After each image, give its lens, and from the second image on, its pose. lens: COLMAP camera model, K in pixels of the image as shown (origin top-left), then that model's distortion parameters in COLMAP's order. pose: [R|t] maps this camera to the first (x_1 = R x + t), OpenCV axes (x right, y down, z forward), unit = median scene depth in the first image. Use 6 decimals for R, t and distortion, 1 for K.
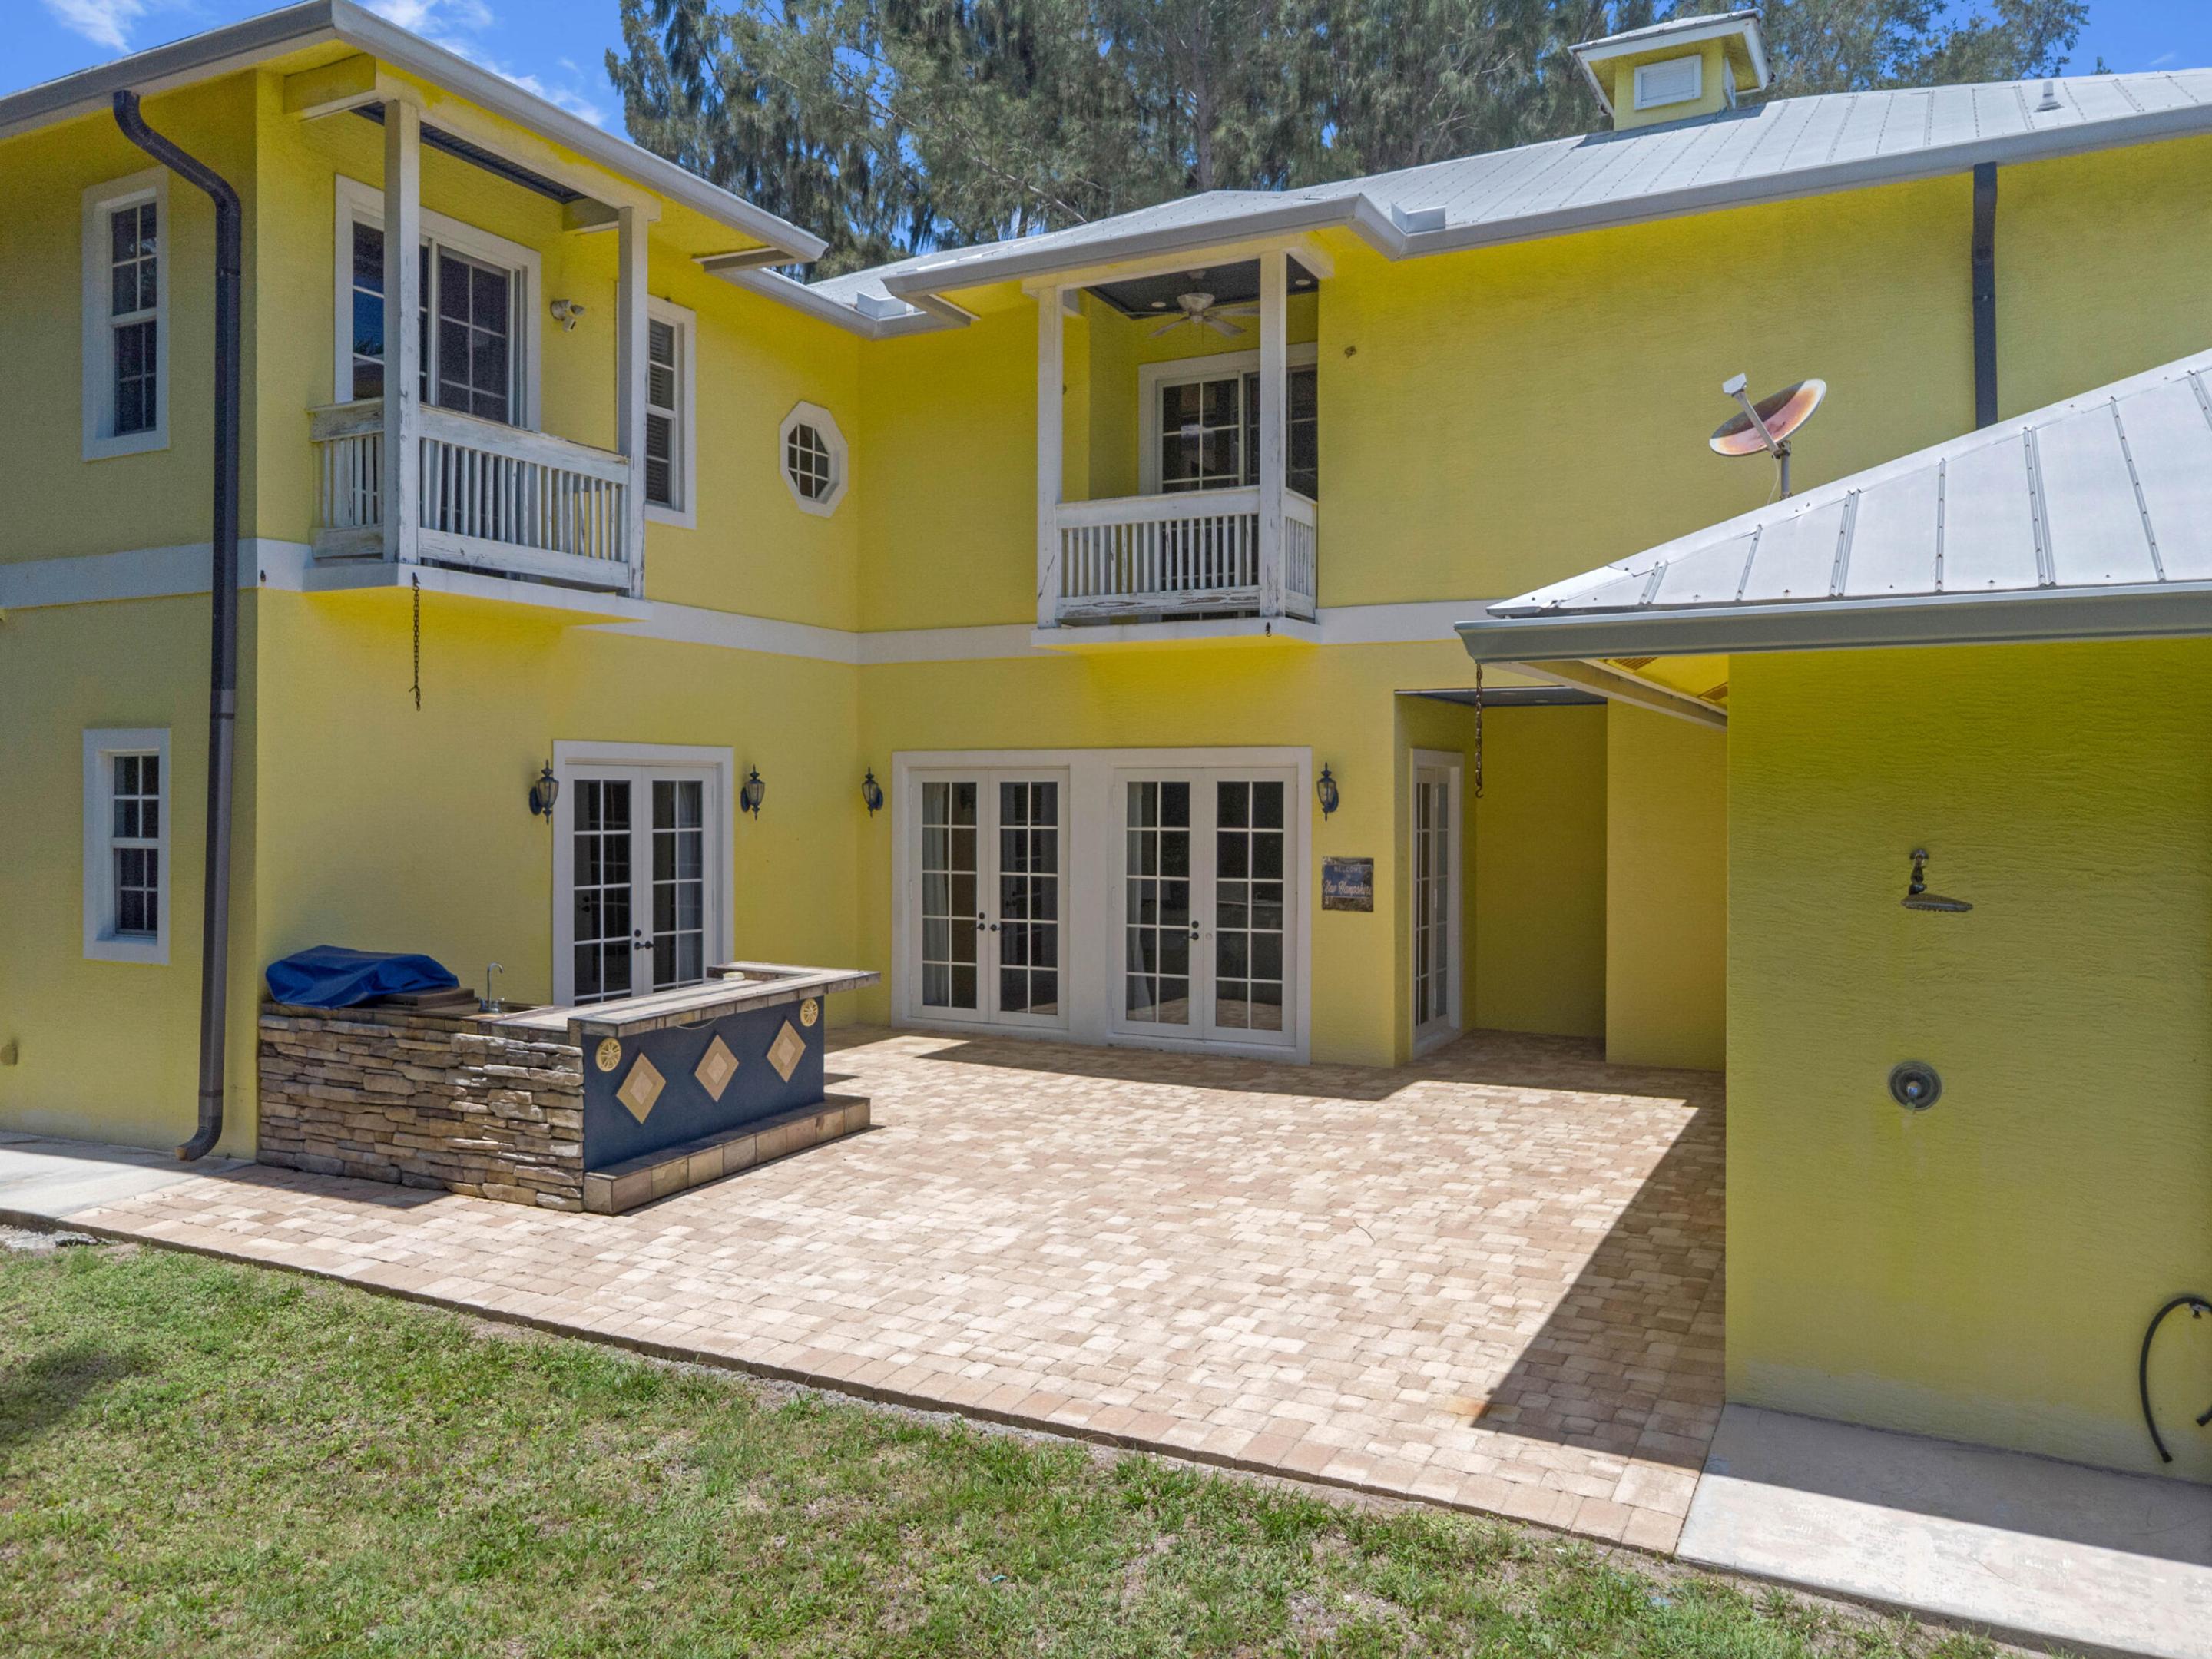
lens RADIAL K [[1614.0, 0, 1102.8], [0, 1614.0, 821.6], [0, 0, 1]] dist [0.003509, 0.002656]
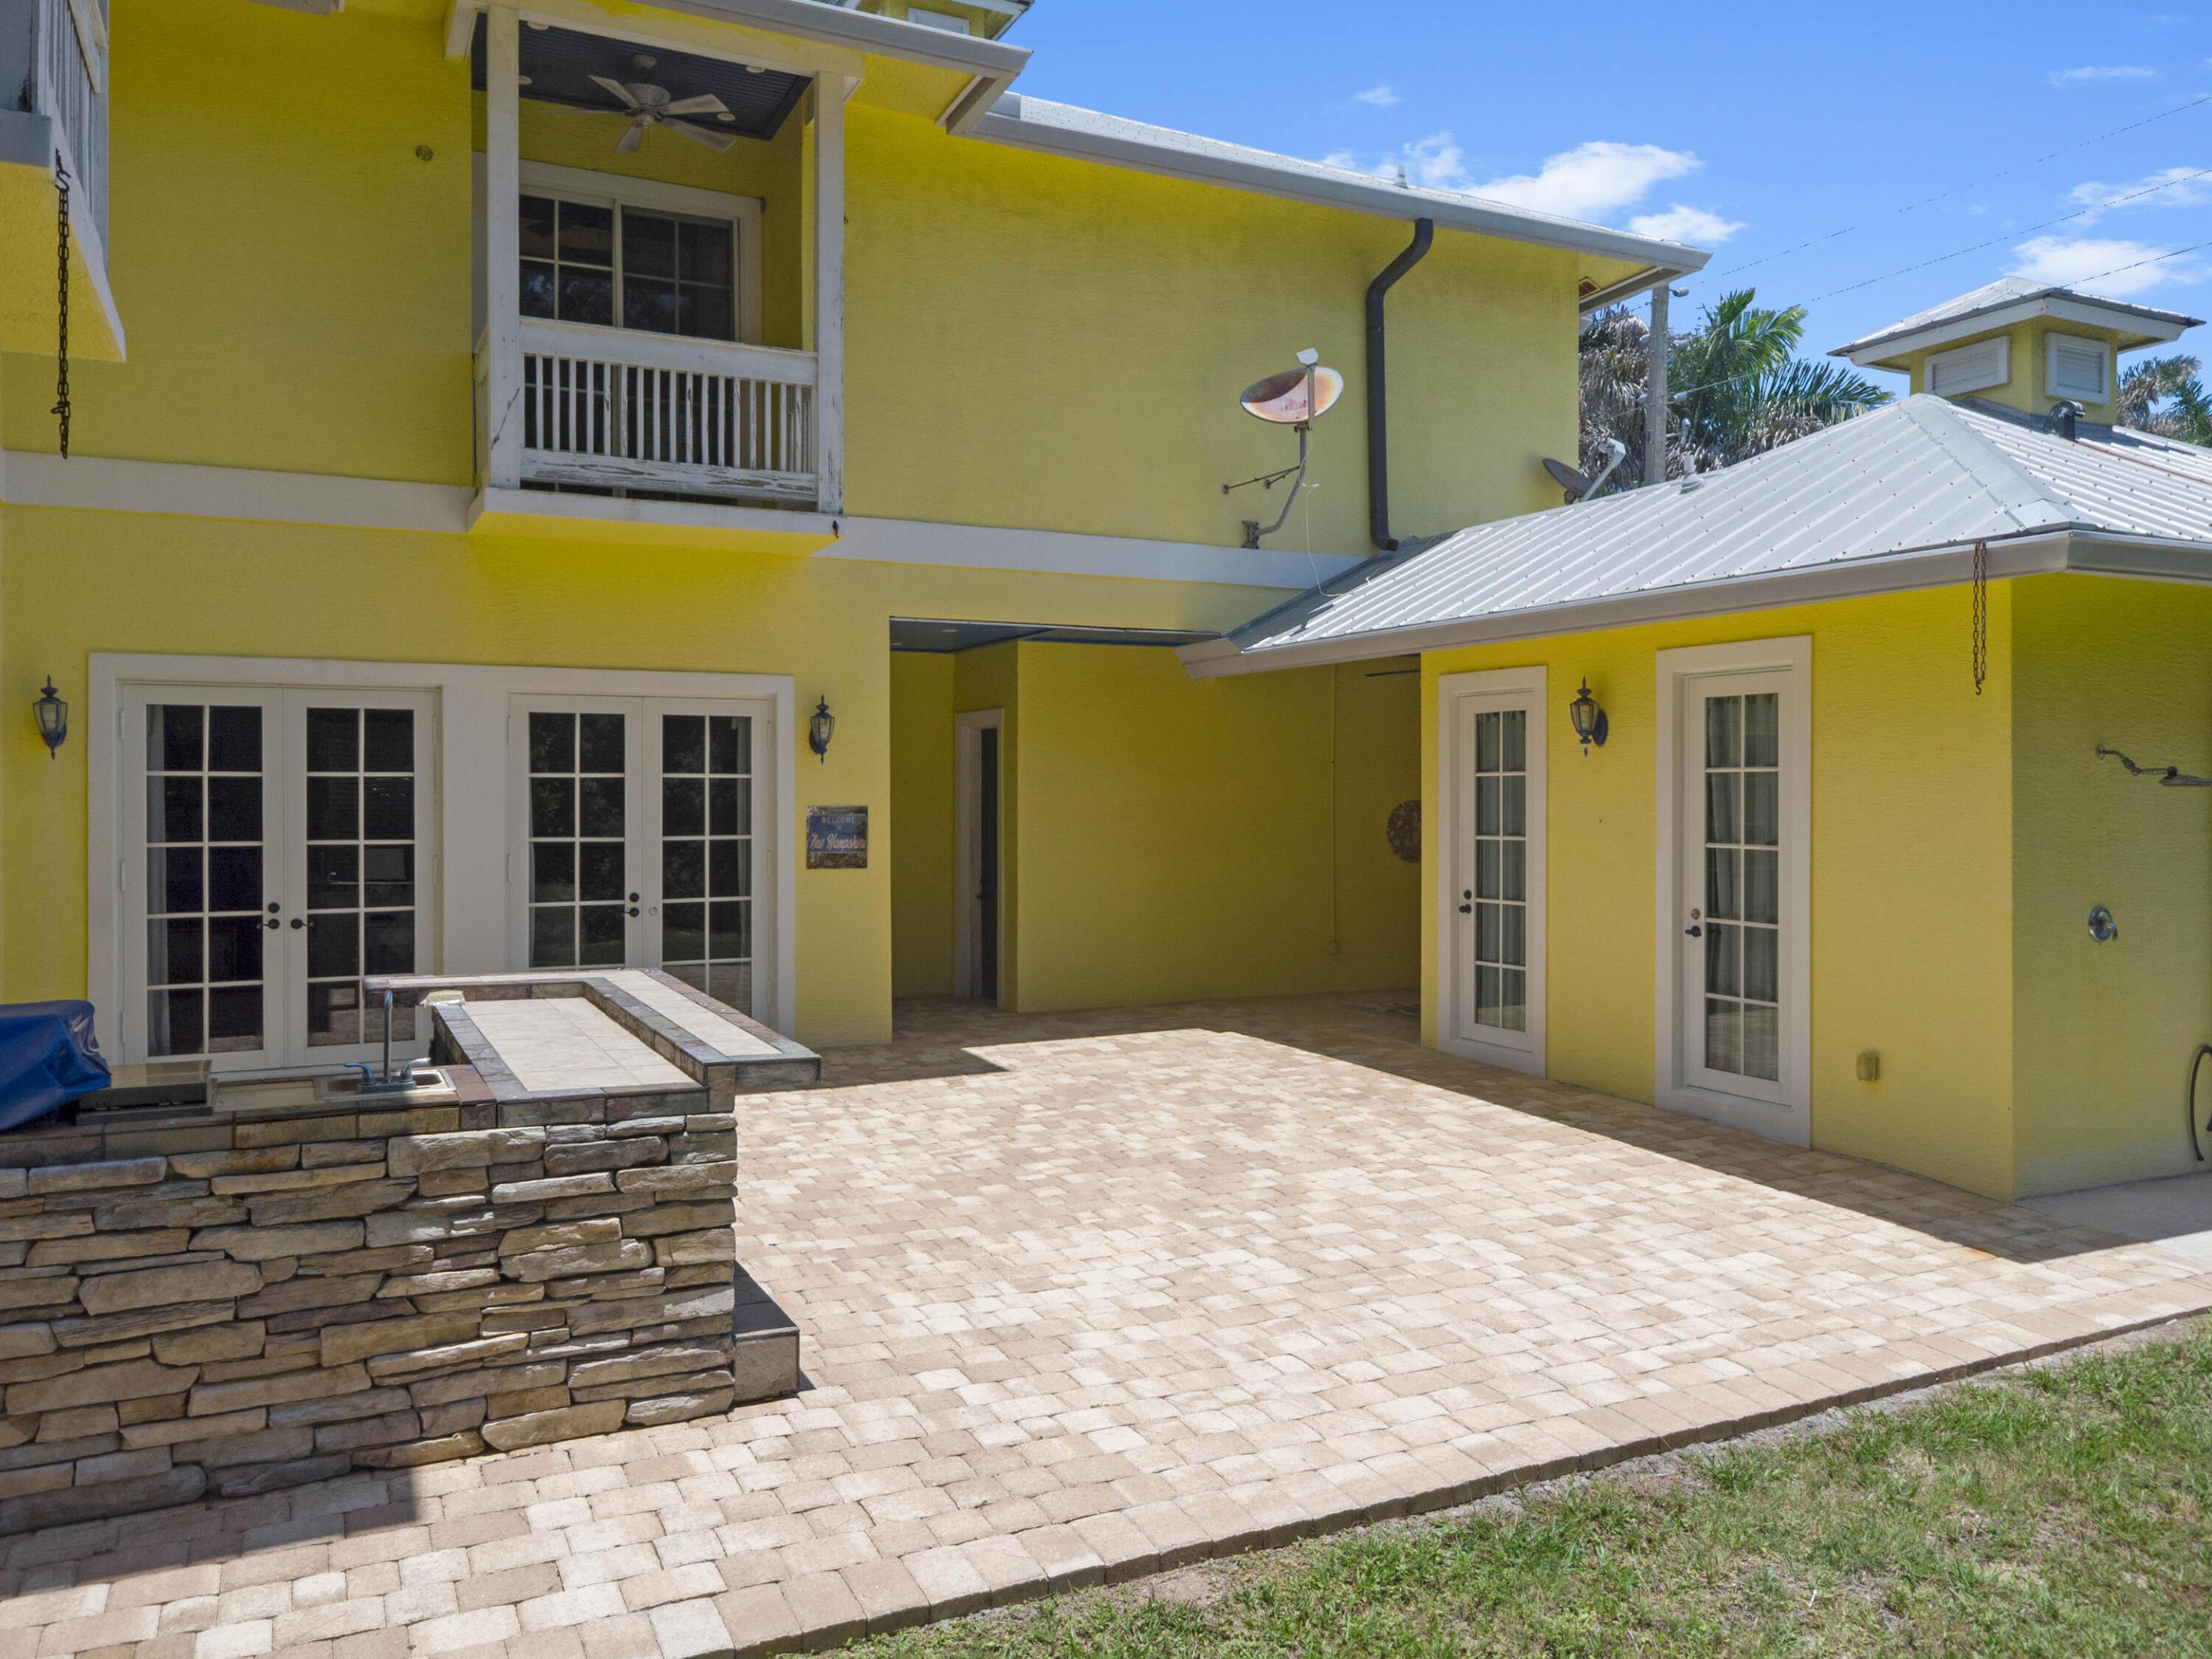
lens RADIAL K [[1614.0, 0, 1100.9], [0, 1614.0, 814.9], [0, 0, 1]] dist [0.003509, 0.002656]
pose [[0.601070, -0.013296, 0.799086, -0.669418], [0.013584, 0.999887, 0.006420, 0.034199], [-0.799081, 0.006996, 0.601182, 0.545897]]
